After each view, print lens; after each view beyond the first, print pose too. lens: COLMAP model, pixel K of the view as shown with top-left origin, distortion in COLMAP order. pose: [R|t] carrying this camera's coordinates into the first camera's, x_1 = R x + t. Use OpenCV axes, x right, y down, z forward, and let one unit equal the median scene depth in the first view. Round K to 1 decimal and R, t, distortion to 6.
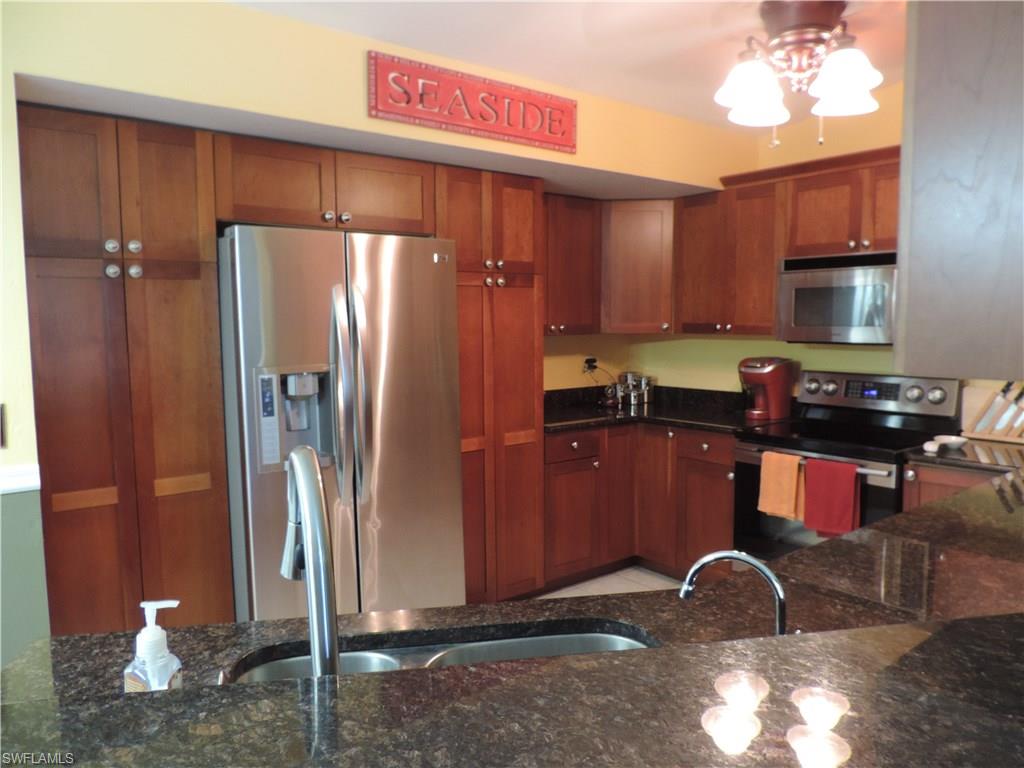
lens RADIAL K [[731.2, 0, 518.5], [0, 731.2, 385.7], [0, 0, 1]] dist [-0.027659, 0.017123]
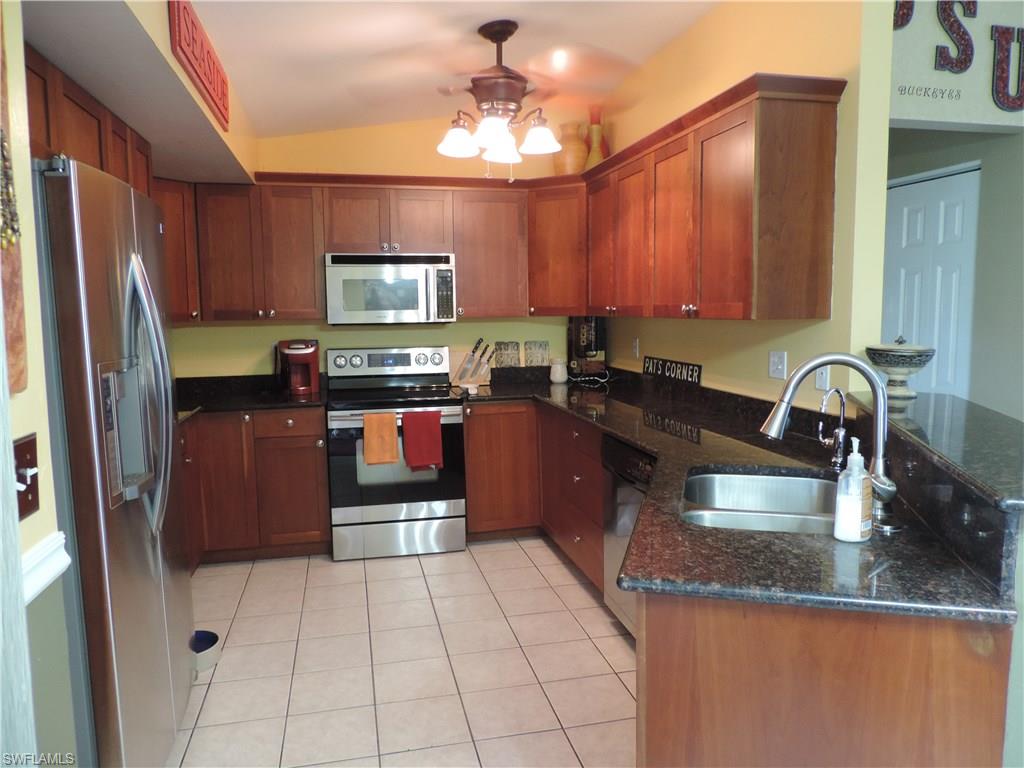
lens RADIAL K [[731.2, 0, 518.6], [0, 731.2, 385.6], [0, 0, 1]] dist [-0.027659, 0.017123]
pose [[0.425930, -0.090705, 0.900198, -0.571001], [0.091591, 0.994173, 0.056837, -0.002153], [-0.900108, 0.058241, 0.431756, 0.223321]]
